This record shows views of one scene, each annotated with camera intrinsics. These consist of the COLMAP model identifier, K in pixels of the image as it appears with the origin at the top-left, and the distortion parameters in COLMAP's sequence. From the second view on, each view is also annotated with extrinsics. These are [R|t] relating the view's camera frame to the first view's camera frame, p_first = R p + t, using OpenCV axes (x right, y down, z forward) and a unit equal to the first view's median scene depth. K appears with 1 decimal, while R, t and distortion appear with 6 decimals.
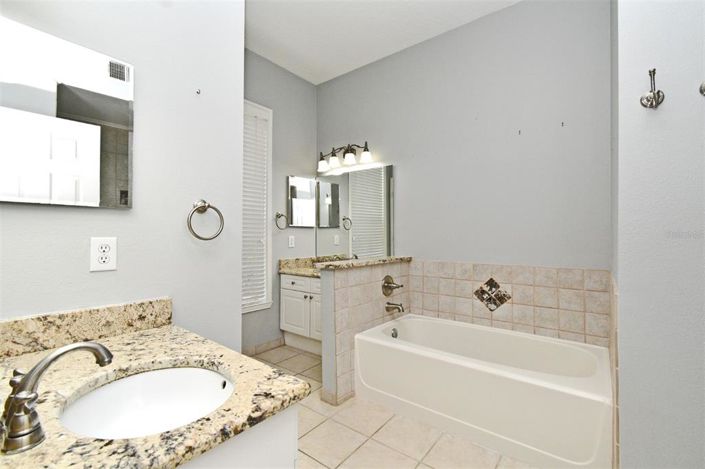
lens RADIAL K [[310.9, 0, 352.5], [0, 310.9, 234.5], [0, 0, 1]] dist [0.002487, -0.000002]
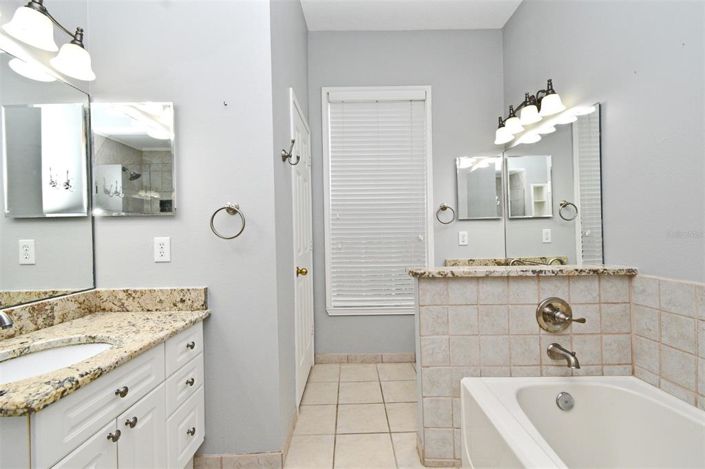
lens RADIAL K [[310.9, 0, 352.5], [0, 310.9, 234.5], [0, 0, 1]] dist [0.002487, -0.000002]
pose [[0.624651, -0.007498, -0.780868, 0.337498], [0.020743, 0.999760, 0.006994, 0.001914], [0.780629, -0.020567, 0.624657, 0.346581]]
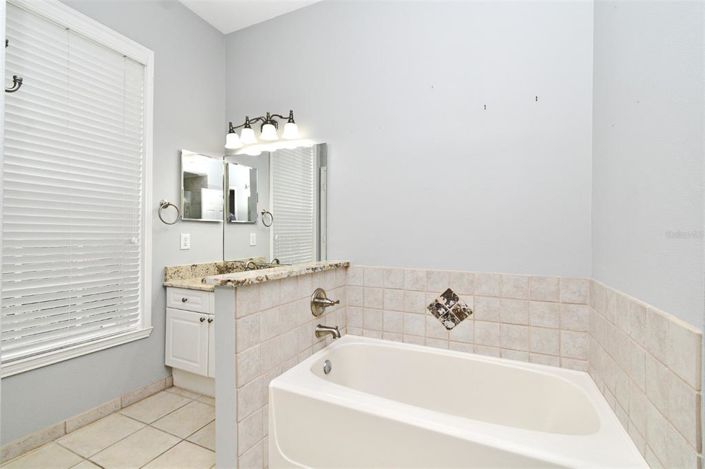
lens RADIAL K [[310.9, 0, 352.5], [0, 310.9, 234.5], [0, 0, 1]] dist [0.002487, -0.000002]
pose [[0.973541, 0.007622, 0.228387, 0.021999], [-0.008471, 0.999960, 0.002738, 0.001786], [-0.228357, -0.004600, 0.973567, 0.268345]]
